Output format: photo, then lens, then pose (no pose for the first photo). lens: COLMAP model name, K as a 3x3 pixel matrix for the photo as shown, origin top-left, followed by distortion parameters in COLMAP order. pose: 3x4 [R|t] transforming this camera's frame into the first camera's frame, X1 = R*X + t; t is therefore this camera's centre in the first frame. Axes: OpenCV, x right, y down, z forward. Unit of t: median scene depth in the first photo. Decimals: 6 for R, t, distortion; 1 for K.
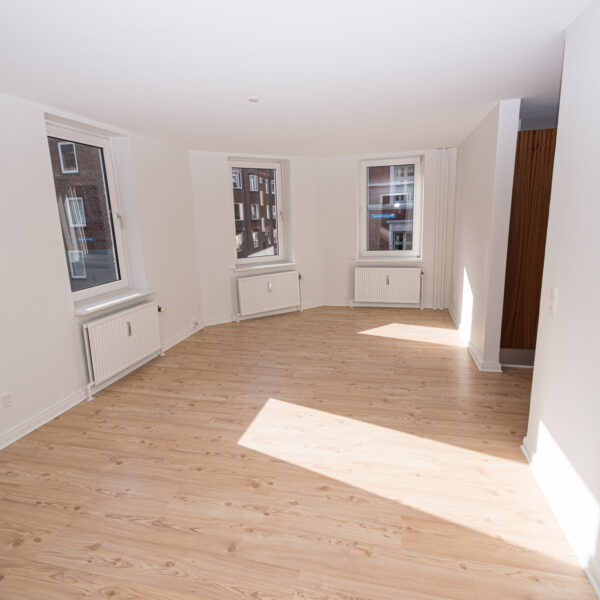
lens RADIAL K [[390.1, 0, 300.0], [0, 390.1, 300.0], [0, 0, 1]] dist [0.019533, -0.010892]
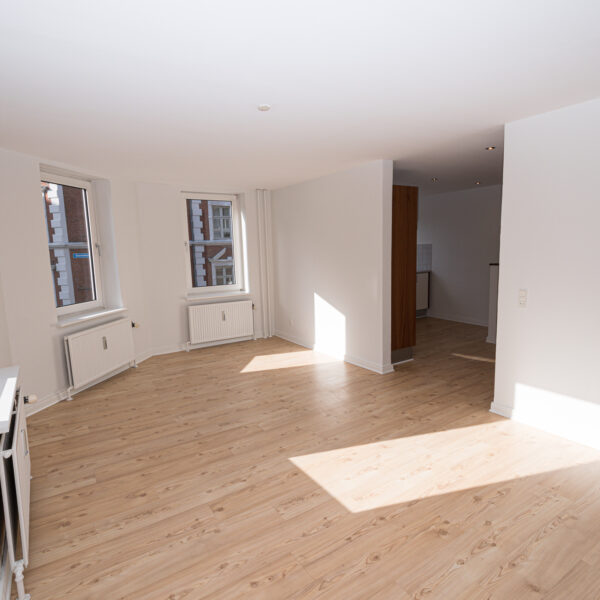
lens RADIAL K [[390.1, 0, 300.0], [0, 390.1, 300.0], [0, 0, 1]] dist [0.019533, -0.010892]
pose [[0.683227, -0.086114, 0.725110, -0.577416], [0.160563, 0.986435, -0.034140, -0.043946], [-0.712334, 0.139751, 0.687786, 0.331798]]
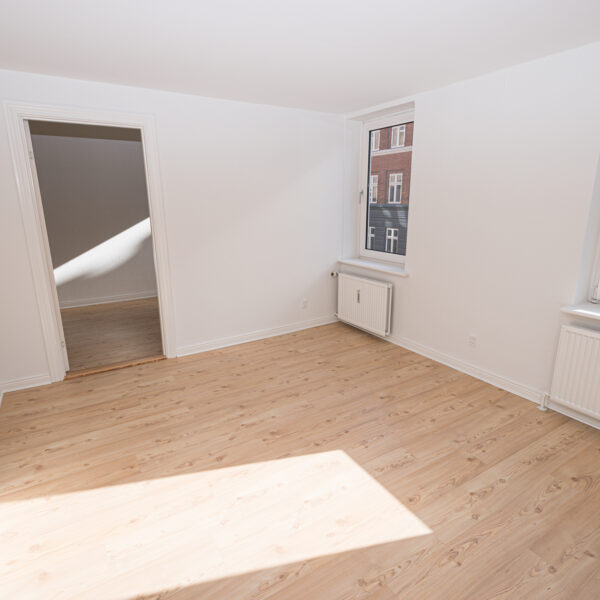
lens RADIAL K [[390.1, 0, 300.0], [0, 390.1, 300.0], [0, 0, 1]] dist [0.019533, -0.010892]
pose [[-0.702381, 0.213222, -0.679115, 0.323123], [-0.122664, 0.903548, 0.410555, -0.220018], [0.701152, 0.371669, -0.608480, 0.986376]]
